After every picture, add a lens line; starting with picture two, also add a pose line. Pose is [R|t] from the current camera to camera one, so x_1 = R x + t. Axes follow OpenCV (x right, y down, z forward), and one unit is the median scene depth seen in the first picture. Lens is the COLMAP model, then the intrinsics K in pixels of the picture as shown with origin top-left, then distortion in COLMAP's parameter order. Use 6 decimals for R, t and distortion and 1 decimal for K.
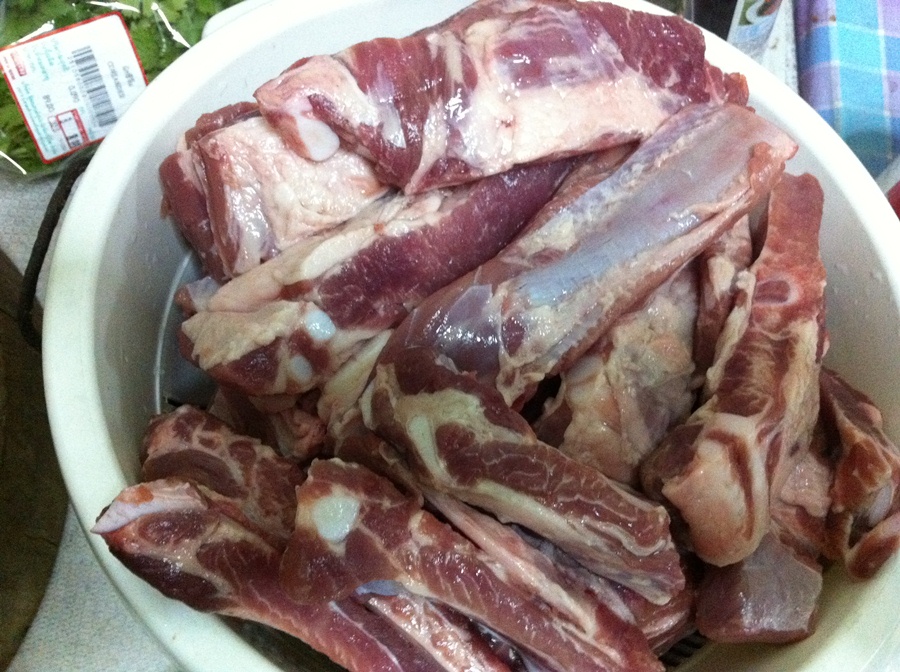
lens RADIAL K [[869.5, 0, 448.8], [0, 869.5, 335.4], [0, 0, 1]] dist [0.002289, 0.000000]
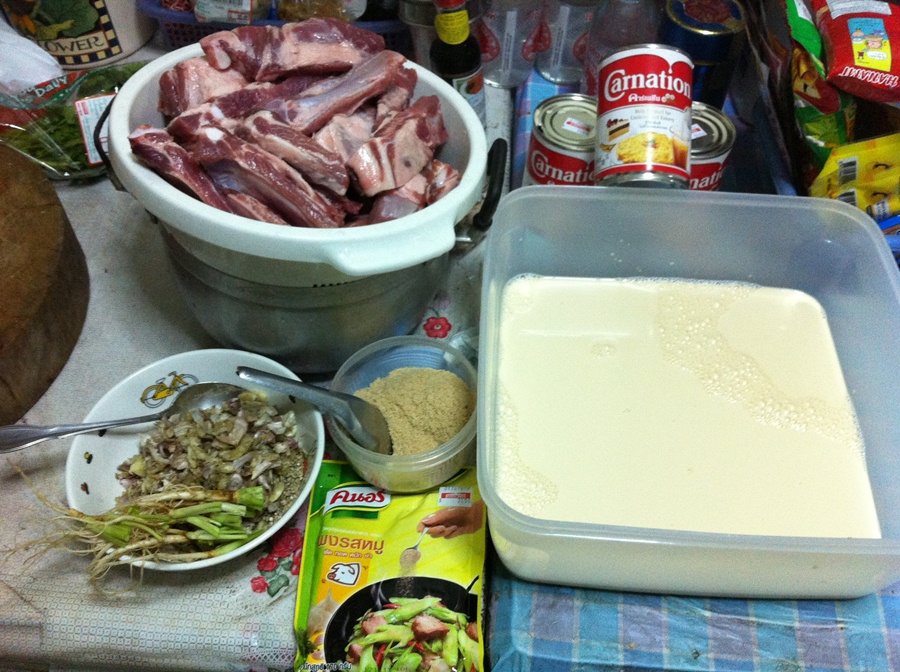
lens RADIAL K [[869.5, 0, 446.2], [0, 869.5, 333.0], [0, 0, 1]] dist [0.002289, 0.000000]
pose [[0.999414, -0.014407, 0.031050, 0.428416], [0.024081, 0.940605, -0.338648, 1.451412], [-0.024327, 0.339197, 0.940401, -1.193170]]
